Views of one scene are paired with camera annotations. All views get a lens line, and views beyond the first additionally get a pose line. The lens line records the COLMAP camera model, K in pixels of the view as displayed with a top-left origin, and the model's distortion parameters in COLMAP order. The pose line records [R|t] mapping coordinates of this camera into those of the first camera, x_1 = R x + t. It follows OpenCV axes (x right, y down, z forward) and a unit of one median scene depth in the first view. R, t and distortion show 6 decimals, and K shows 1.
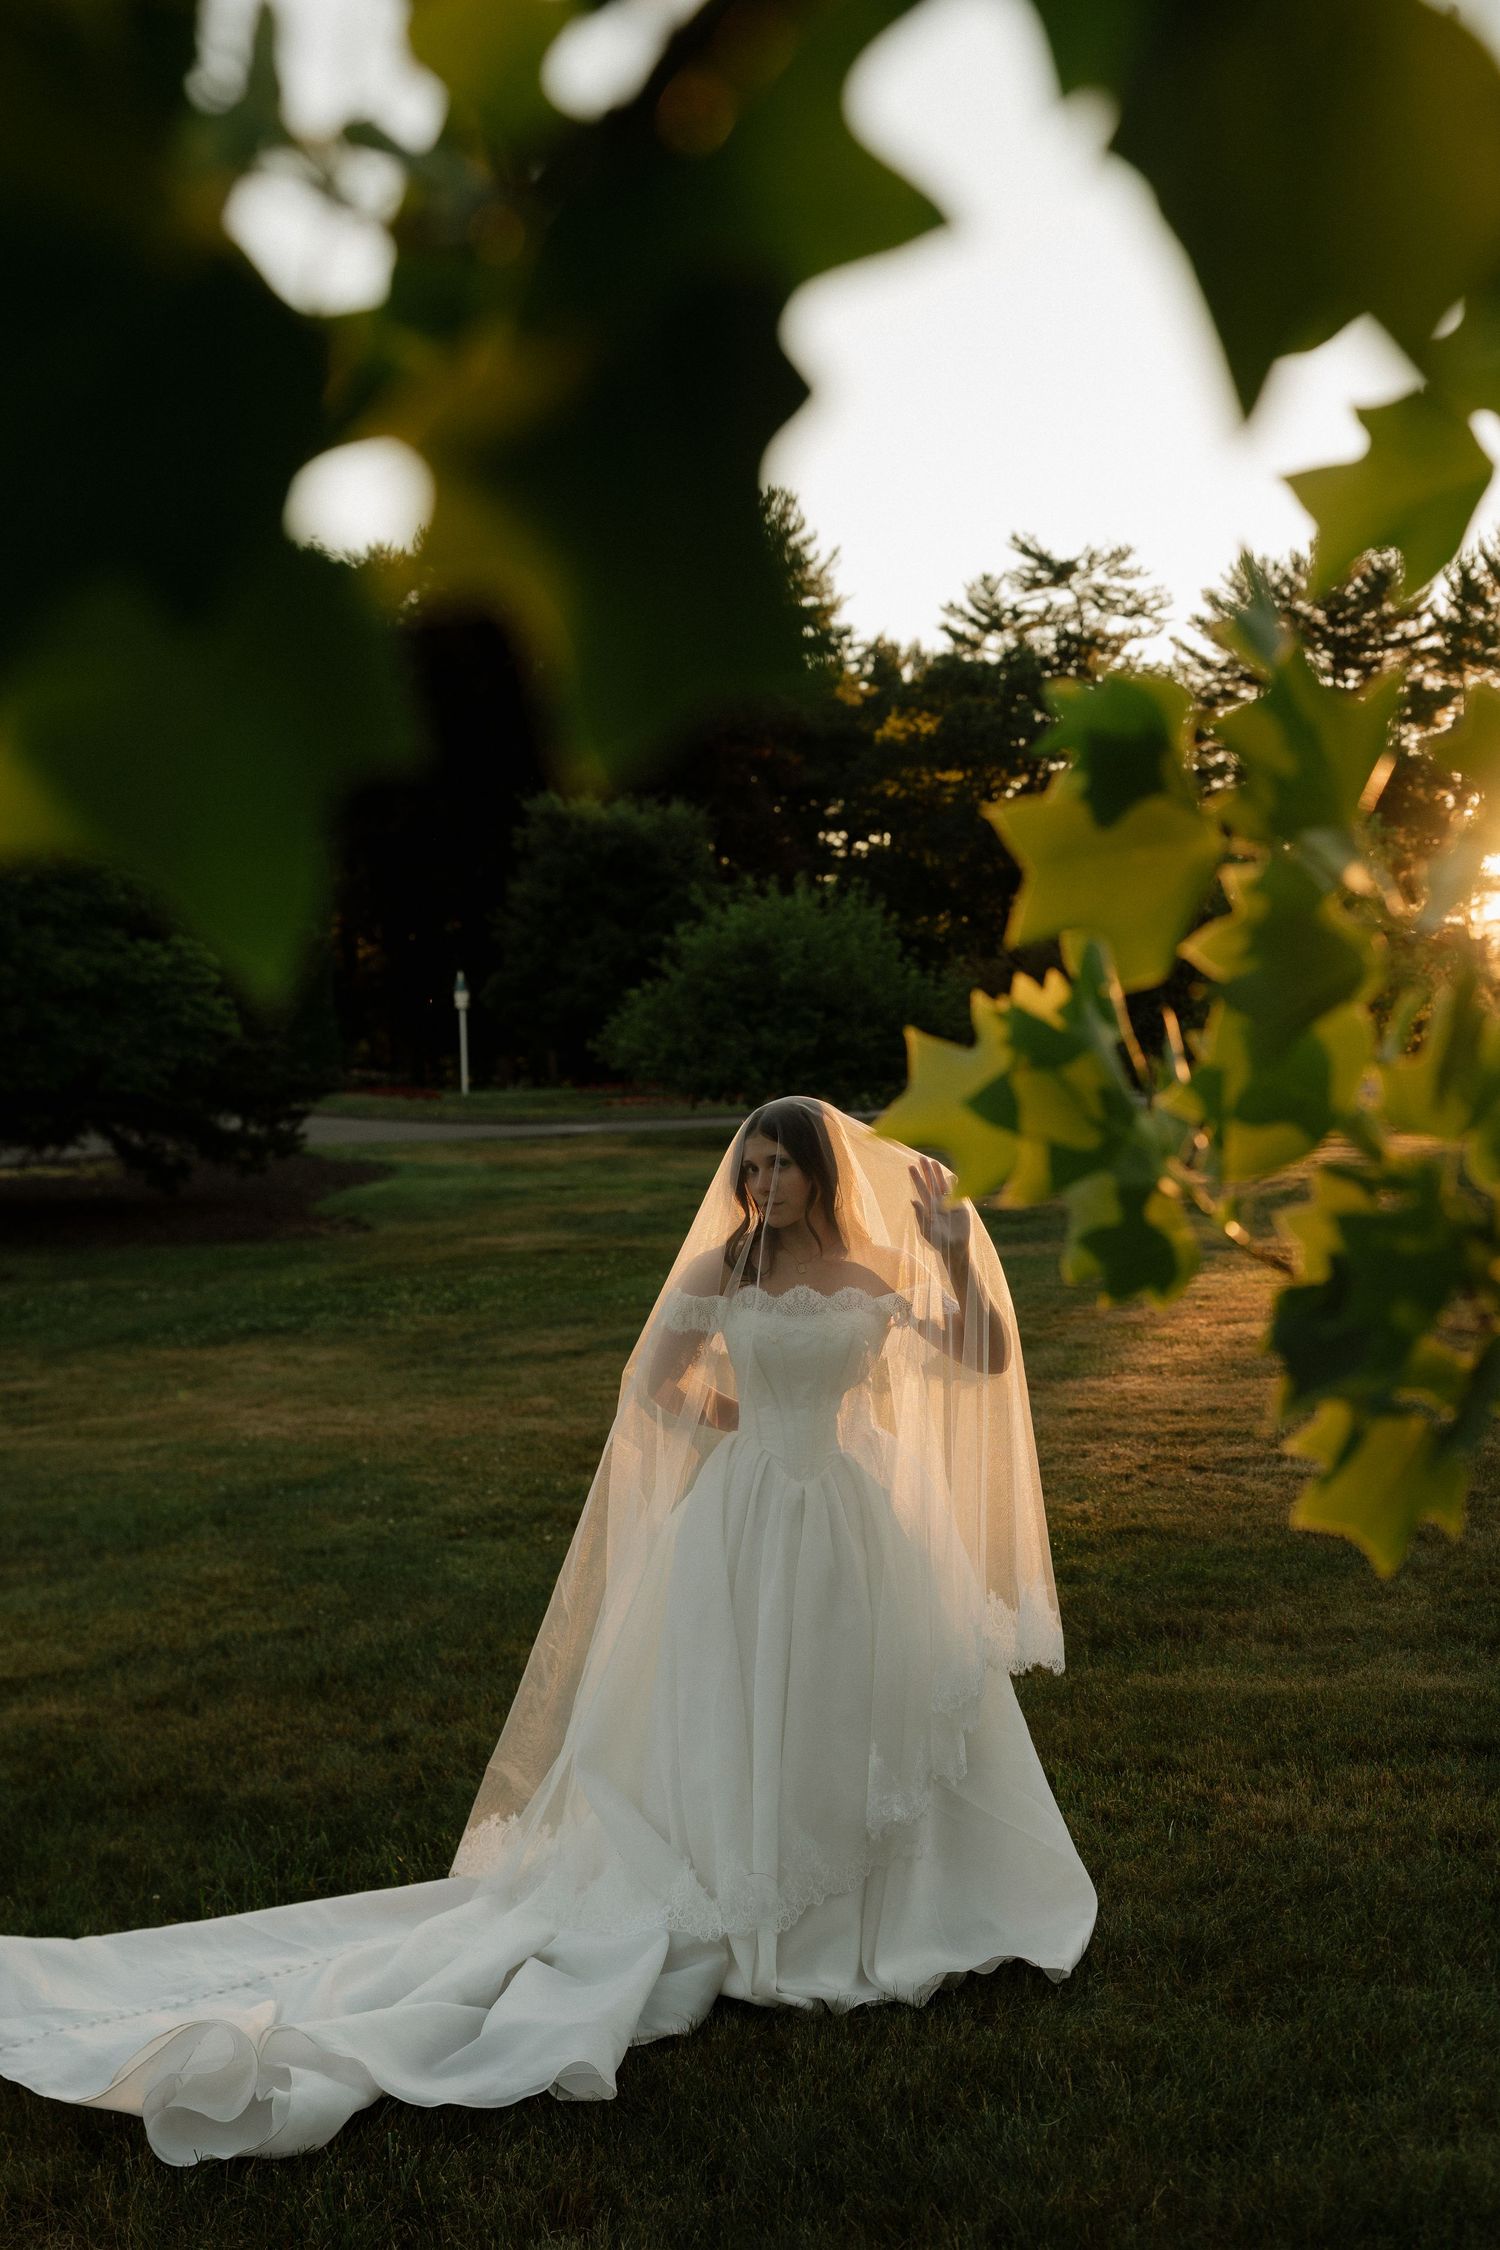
lens RADIAL K [[2611.7, 0, 742.6], [0, 2611.7, 1124.7], [0, 0, 1]] dist [0.076880, 0.000000]
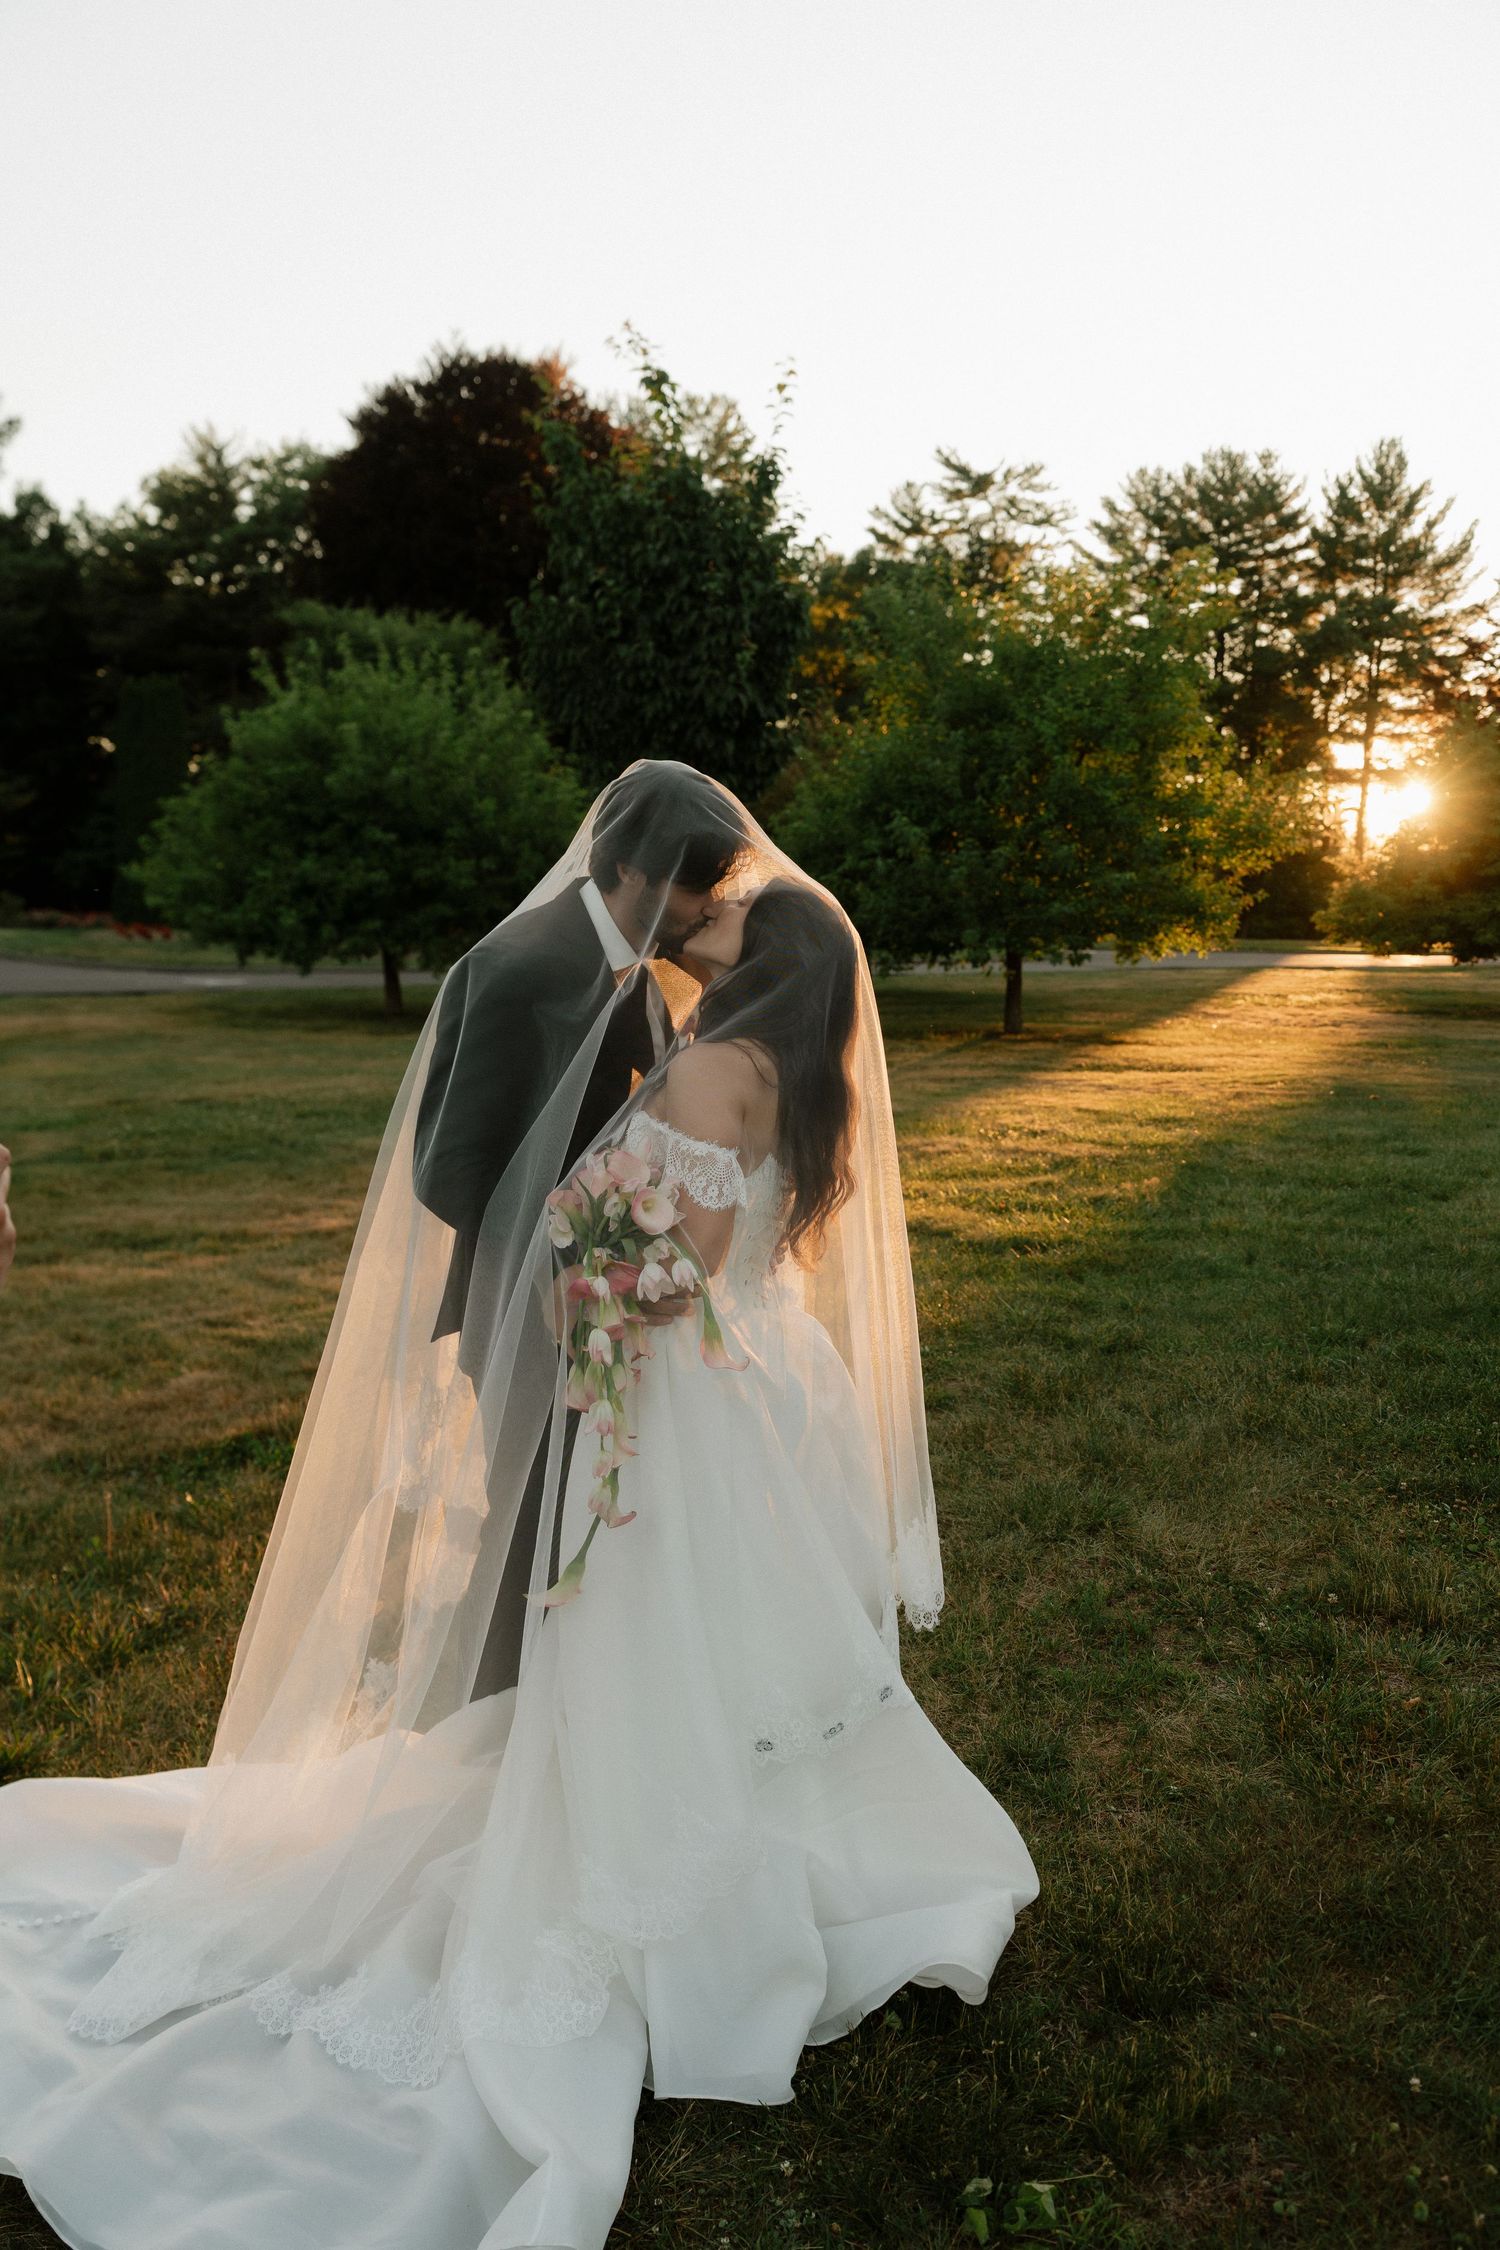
lens RADIAL K [[1917.0, 0, 739.7], [0, 1917.0, 1109.7], [0, 0, 1]] dist [-0.001746, -0.001595]
pose [[0.999069, 0.038489, -0.019467, 0.666768], [-0.036918, 0.996465, 0.075461, -0.059246], [0.022303, -0.074672, 0.996959, 2.429702]]
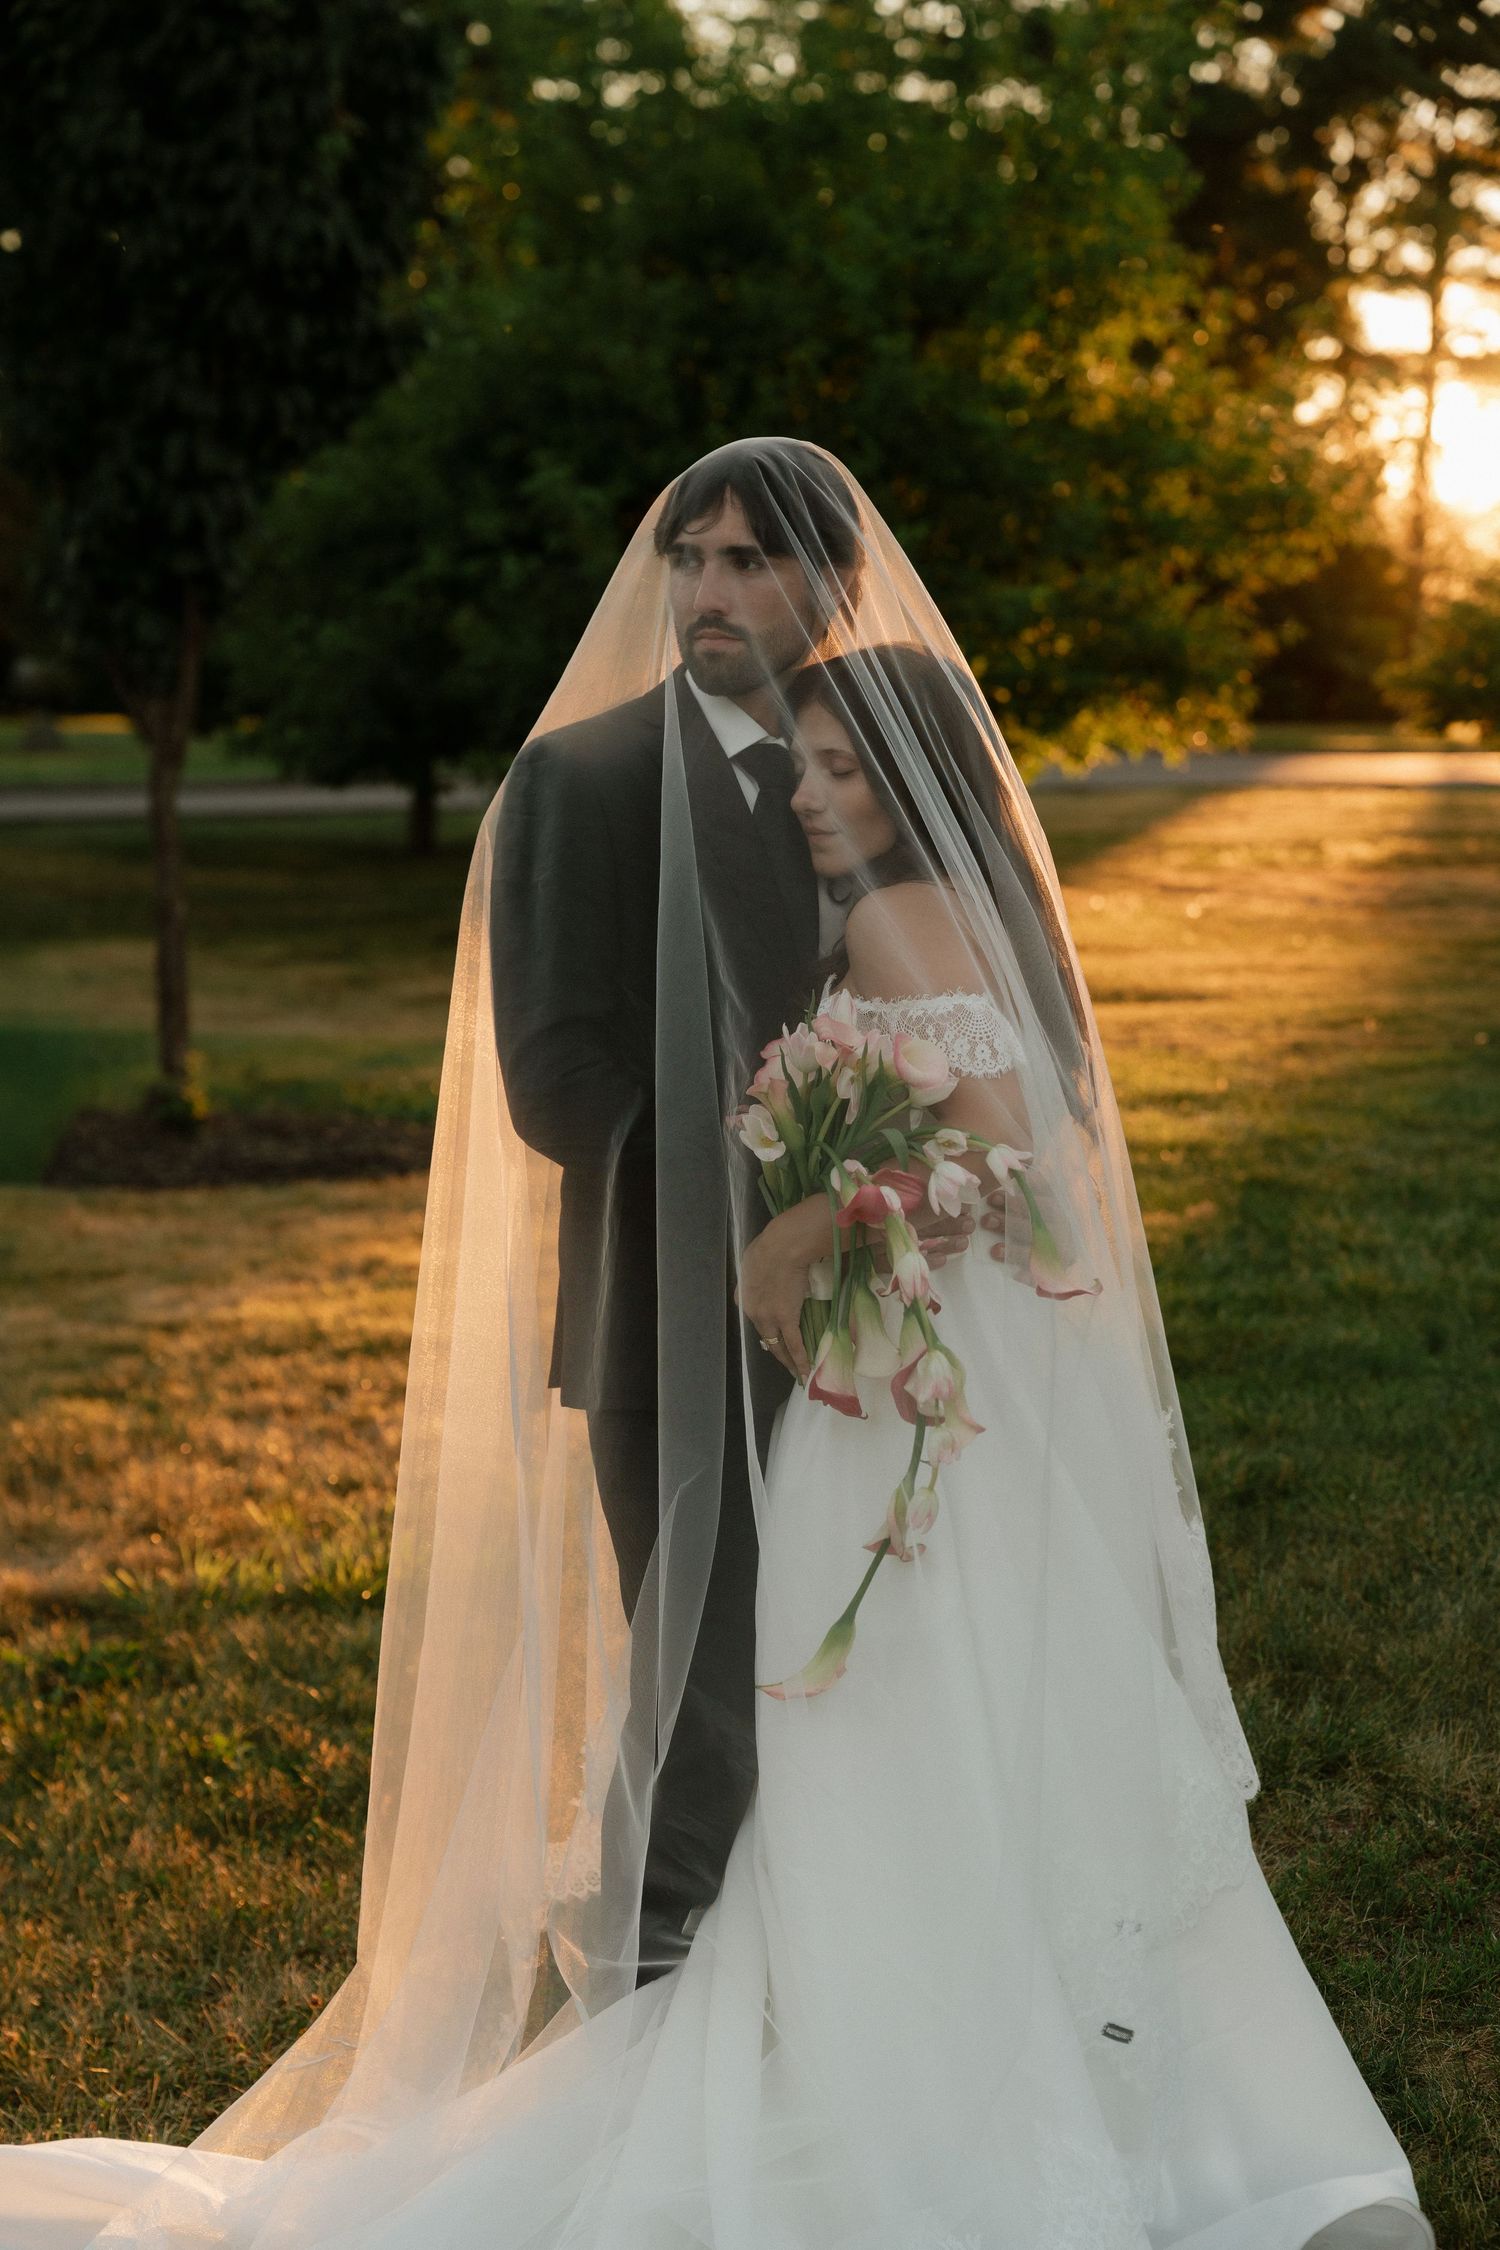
lens RADIAL K [[4385.9, 0, 748.0], [0, 4385.9, 1120.9], [0, 0, 1]] dist [-0.022729, 0.000000]
pose [[0.989956, 0.018731, 0.140127, 0.614804], [-0.028892, 0.997069, 0.070836, -0.056976], [-0.138390, -0.074173, 0.987596, 2.355645]]
